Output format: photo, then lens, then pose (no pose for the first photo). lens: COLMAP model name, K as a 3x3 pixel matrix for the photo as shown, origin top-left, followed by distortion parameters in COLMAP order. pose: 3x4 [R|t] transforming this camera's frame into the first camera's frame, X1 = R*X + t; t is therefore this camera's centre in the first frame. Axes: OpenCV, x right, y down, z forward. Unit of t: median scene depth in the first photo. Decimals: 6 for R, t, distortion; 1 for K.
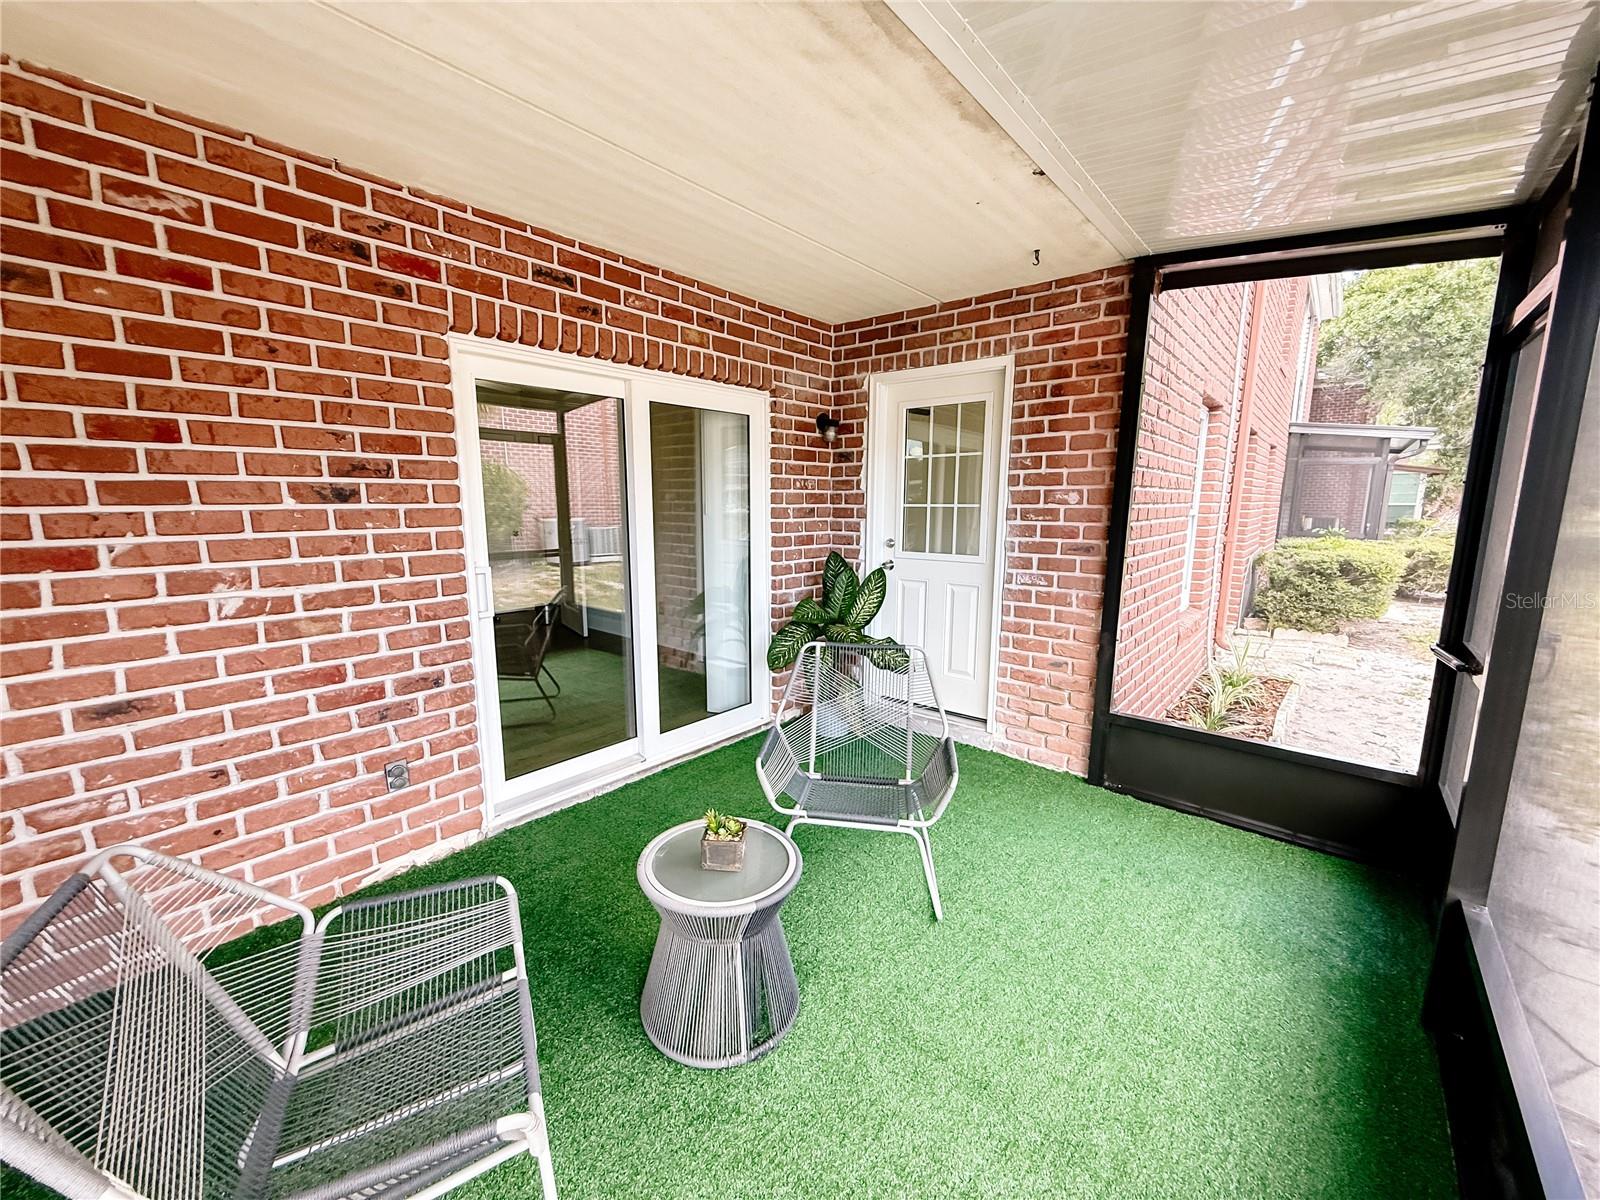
lens RADIAL K [[630.7, 0, 795.9], [0, 630.7, 595.7], [0, 0, 1]] dist [-0.001656, -0.000137]
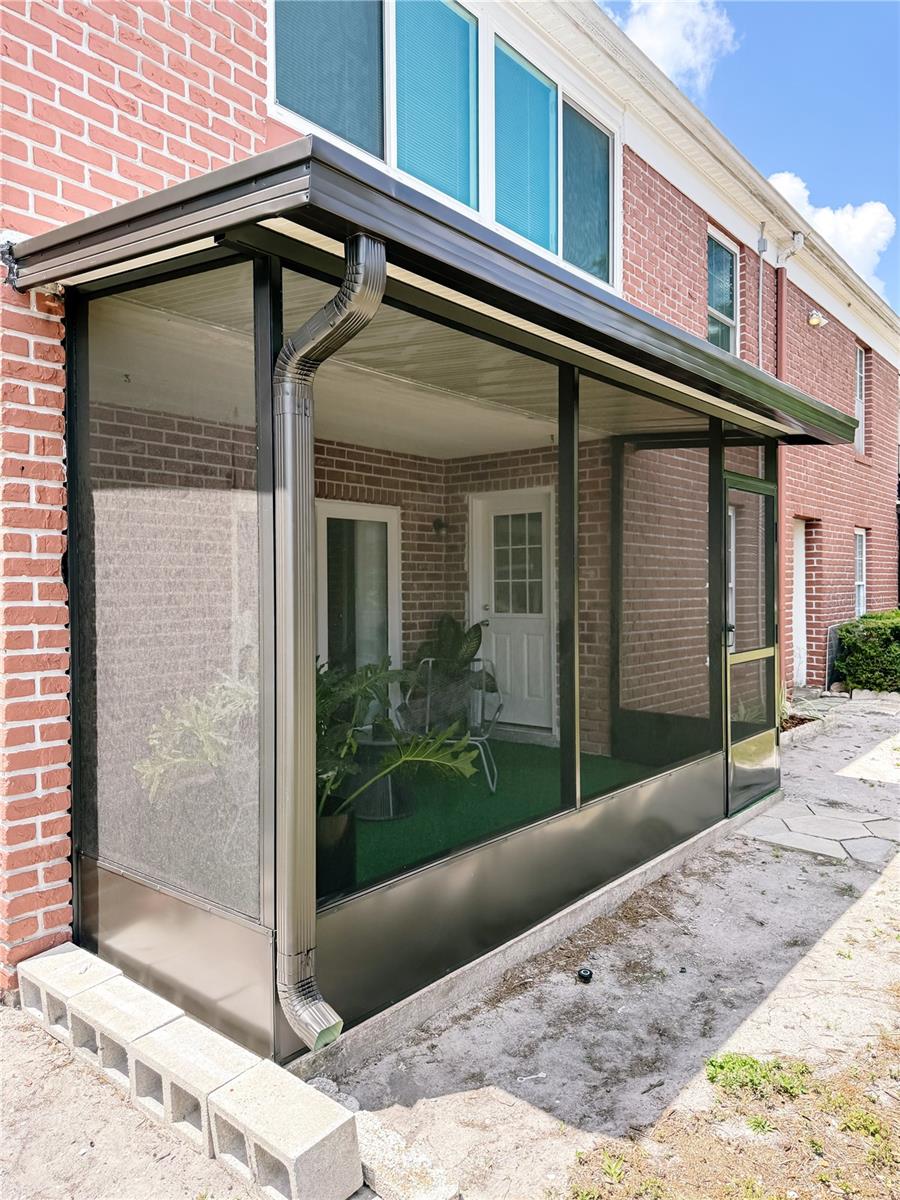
lens RADIAL K [[844.3, 0, 449.3], [0, 844.3, 597.8], [0, 0, 1]] dist [-0.005299, -0.000511]
pose [[0.999754, -0.011651, 0.018876, 0.033041], [0.014182, 0.990040, -0.140068, 0.170811], [-0.017056, 0.140302, 0.989962, -0.938643]]
